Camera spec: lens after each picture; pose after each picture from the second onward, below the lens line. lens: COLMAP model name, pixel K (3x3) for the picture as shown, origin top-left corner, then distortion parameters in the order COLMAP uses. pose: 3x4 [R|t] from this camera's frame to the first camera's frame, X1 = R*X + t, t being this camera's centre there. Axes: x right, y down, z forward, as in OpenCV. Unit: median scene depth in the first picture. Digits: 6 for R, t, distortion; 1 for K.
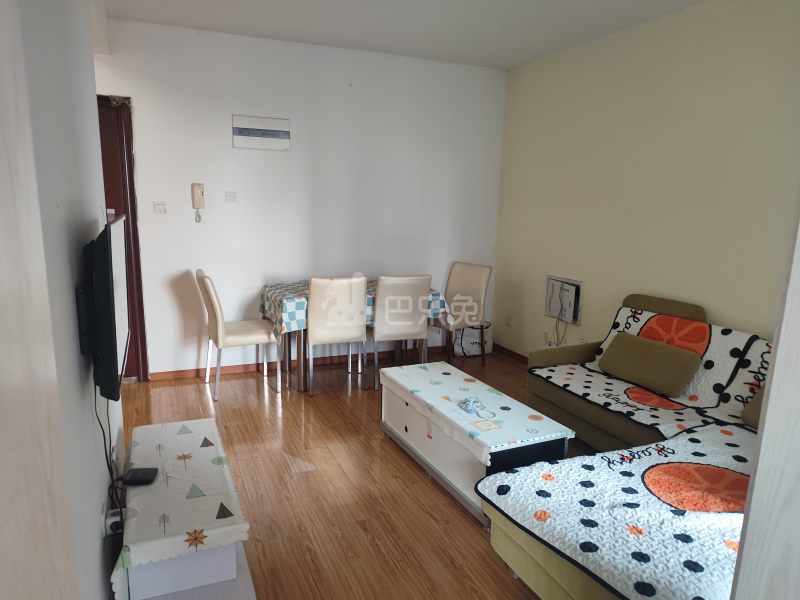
lens RADIAL K [[556.1, 0, 400.0], [0, 556.1, 300.0], [0, 0, 1]] dist [0.003540, 0.002308]
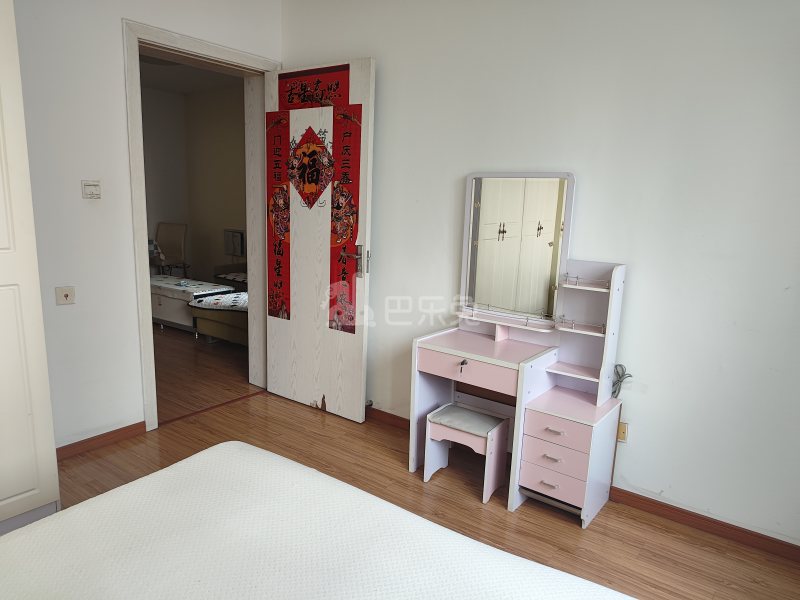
lens RADIAL K [[556.1, 0, 400.0], [0, 556.1, 300.0], [0, 0, 1]] dist [0.003540, 0.002308]
pose [[0.864964, -0.091123, 0.493491, -0.111914], [0.085513, 0.995757, 0.033984, 0.155925], [-0.494494, 0.012805, 0.869086, -0.676199]]
